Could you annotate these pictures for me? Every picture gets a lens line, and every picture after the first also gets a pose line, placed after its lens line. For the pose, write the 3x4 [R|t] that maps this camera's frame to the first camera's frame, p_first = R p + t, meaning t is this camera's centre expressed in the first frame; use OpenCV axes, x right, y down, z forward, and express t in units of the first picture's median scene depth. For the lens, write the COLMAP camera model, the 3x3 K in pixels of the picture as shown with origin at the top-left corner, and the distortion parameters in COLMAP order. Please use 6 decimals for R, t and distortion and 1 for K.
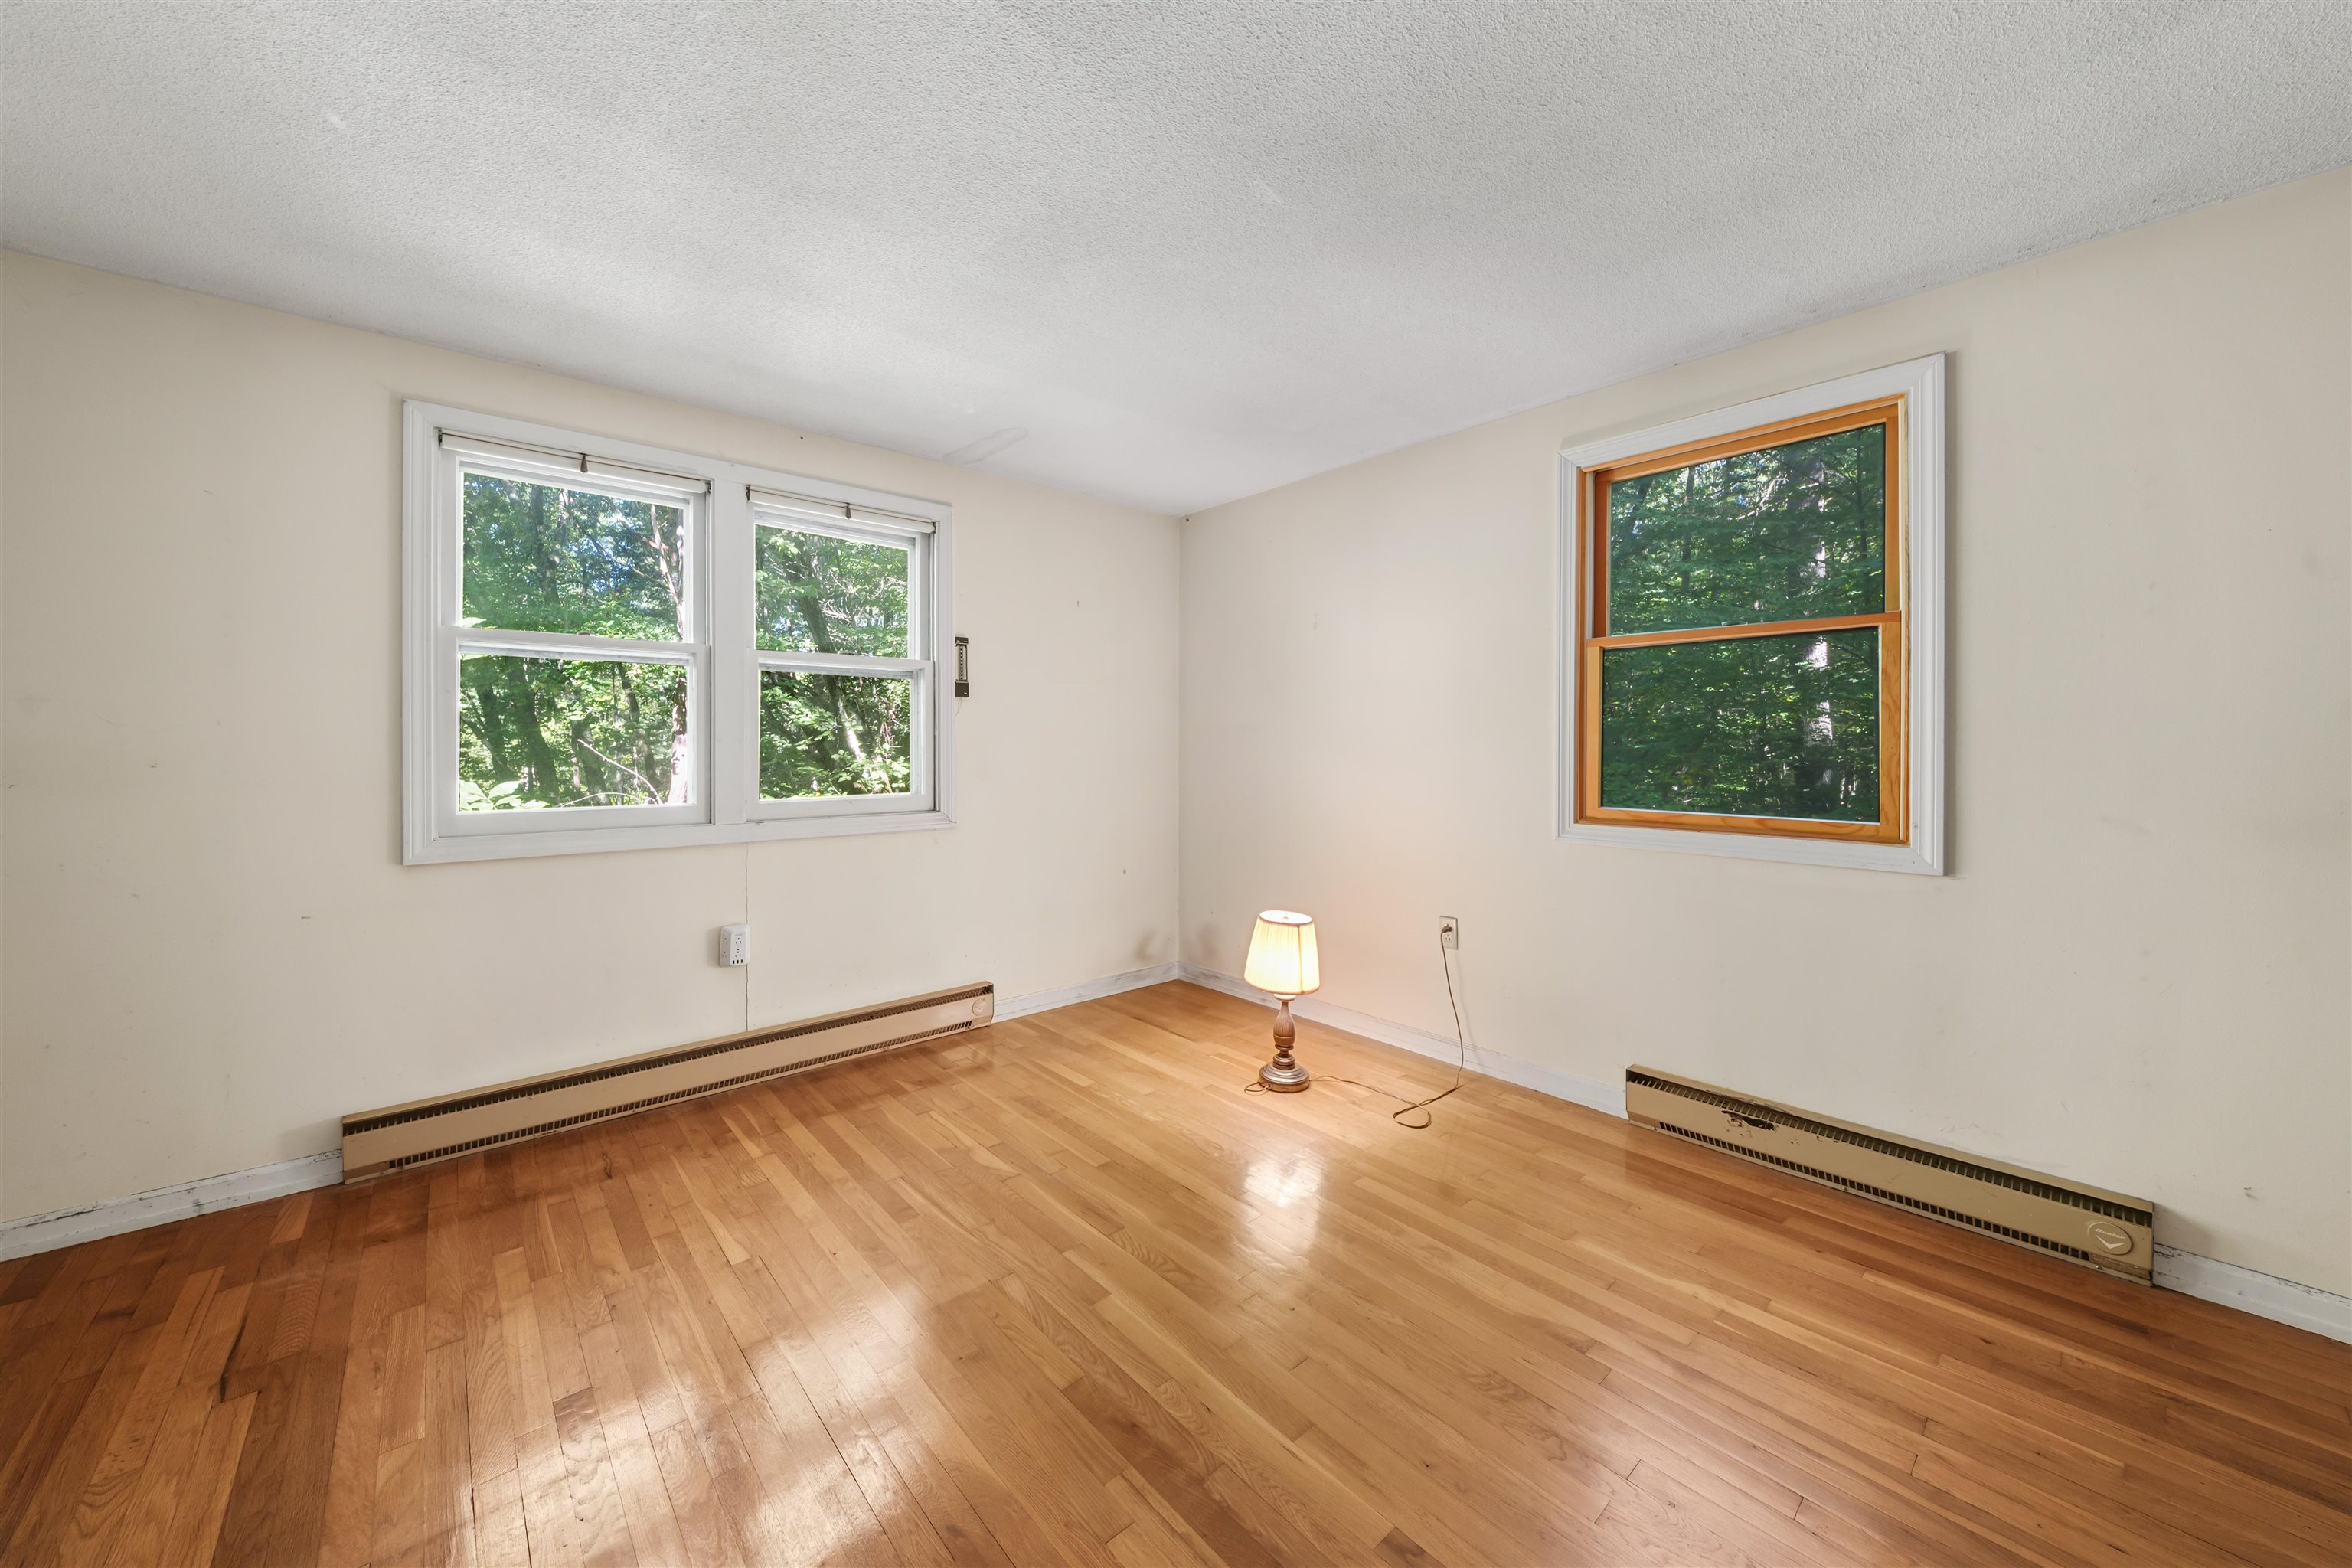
lens RADIAL K [[837.9, 0, 1189.8], [0, 837.9, 748.5], [0, 0, 1]] dist [-0.006308, -0.001104]
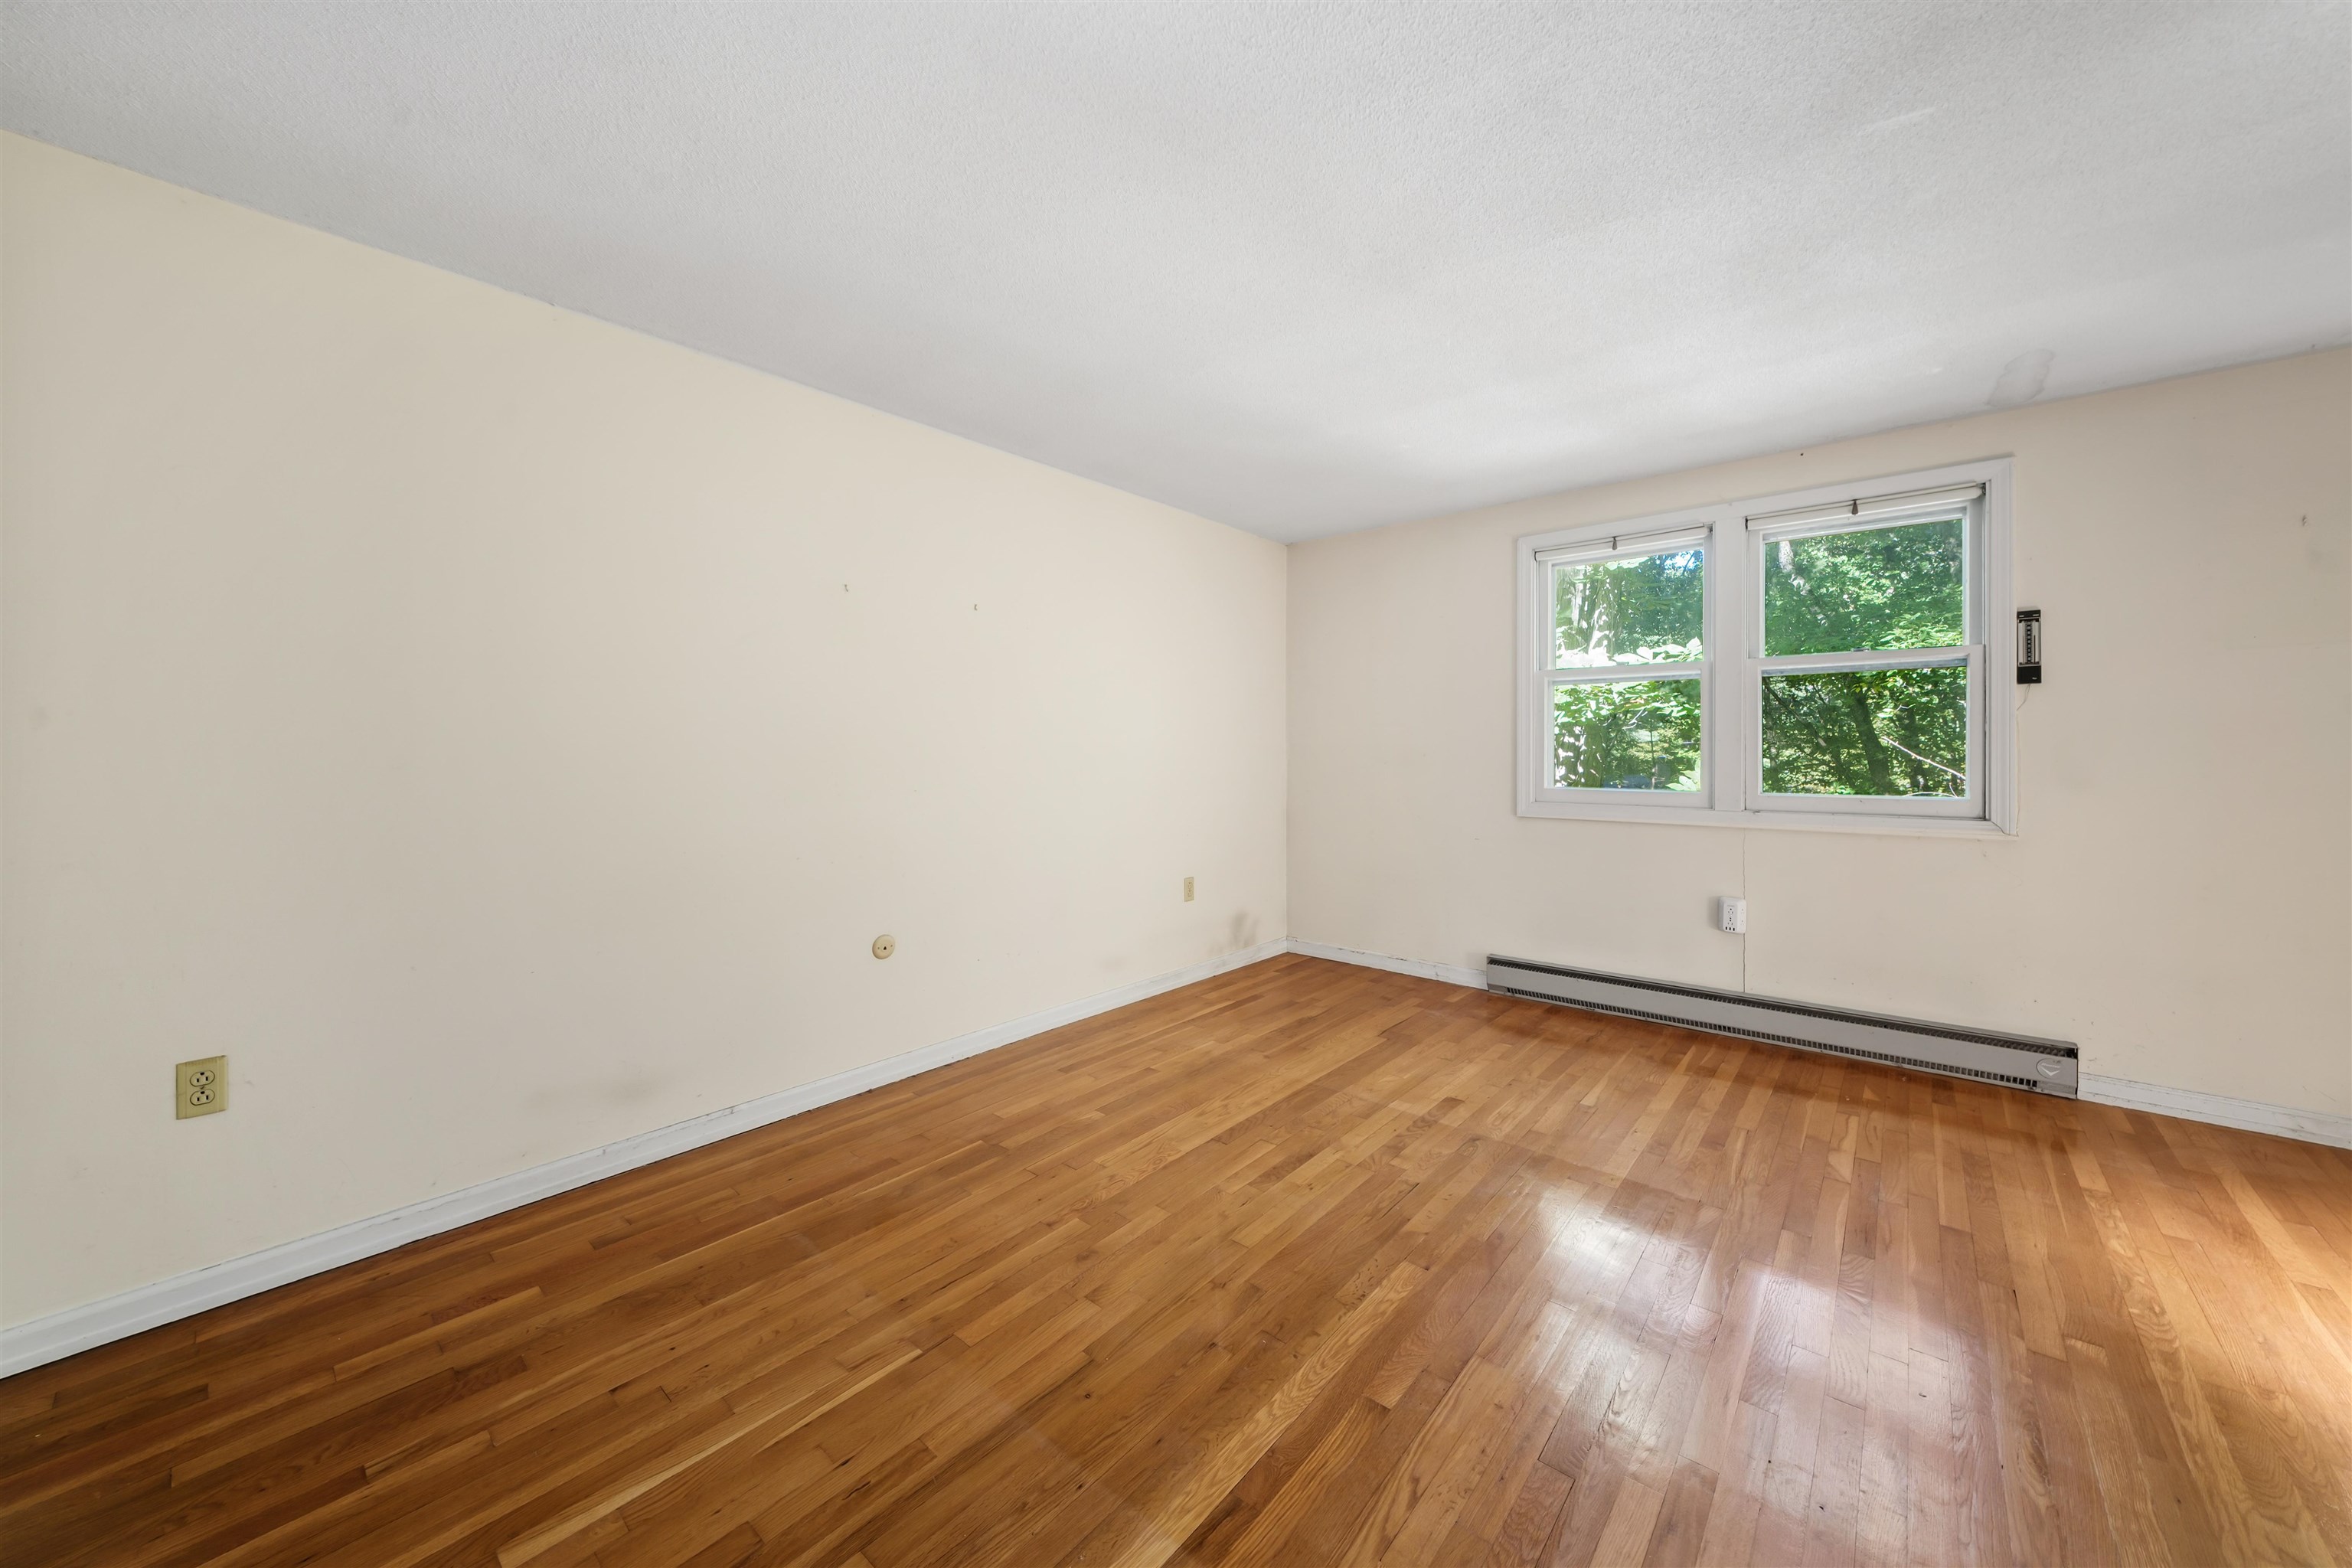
lens RADIAL K [[837.9, 0, 1172.3], [0, 837.9, 764.5], [0, 0, 1]] dist [-0.006308, -0.001104]
pose [[0.123789, 0.017449, -0.992155, 0.533157], [-0.004336, 0.999845, 0.017043, 0.009072], [0.992299, 0.002193, 0.123846, 0.083286]]
